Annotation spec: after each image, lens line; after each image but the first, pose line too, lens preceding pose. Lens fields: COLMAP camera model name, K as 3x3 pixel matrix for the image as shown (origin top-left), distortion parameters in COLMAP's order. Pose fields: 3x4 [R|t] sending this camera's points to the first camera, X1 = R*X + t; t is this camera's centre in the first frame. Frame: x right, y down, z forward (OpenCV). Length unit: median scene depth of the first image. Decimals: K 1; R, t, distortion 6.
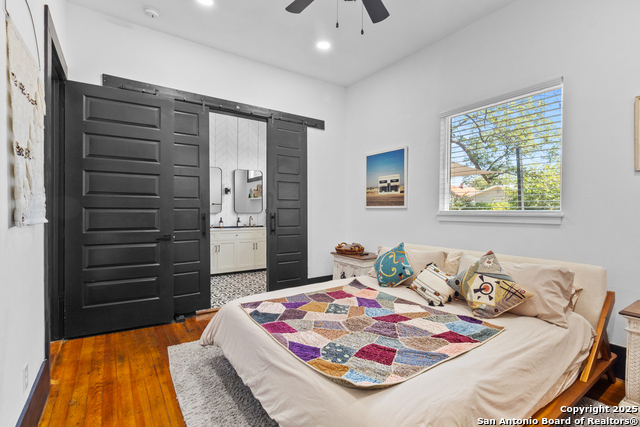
lens RADIAL K [[301.4, 0, 322.7], [0, 301.4, 213.3], [0, 0, 1]] dist [0.004144, -0.000033]
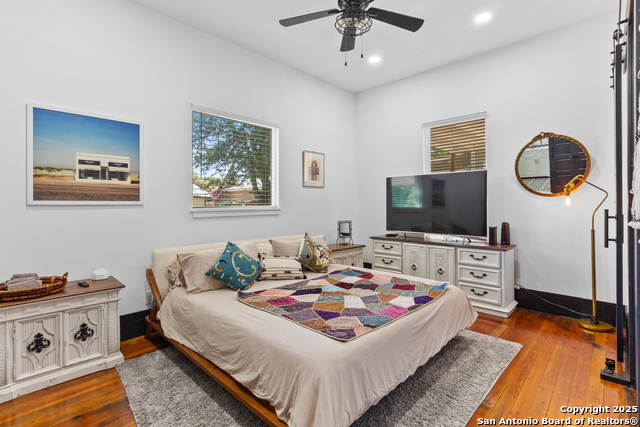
lens RADIAL K [[301.4, 0, 335.8], [0, 301.4, 207.6], [0, 0, 1]] dist [0.004144, -0.000033]
pose [[-0.204216, -0.012594, 0.978845, -0.554709], [0.016663, 0.999728, 0.016339, -0.012875], [-0.978784, 0.019647, -0.203951, 0.666678]]
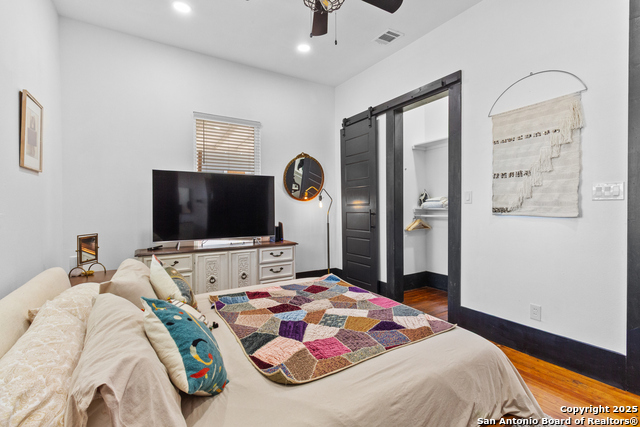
lens RADIAL K [[301.4, 0, 317.2], [0, 301.4, 206.3], [0, 0, 1]] dist [0.004144, -0.000033]
pose [[-0.998126, -0.000551, 0.061182, 0.024906], [0.000181, 0.999929, 0.011951, -0.012833], [-0.061185, 0.011940, -0.998055, 1.045307]]
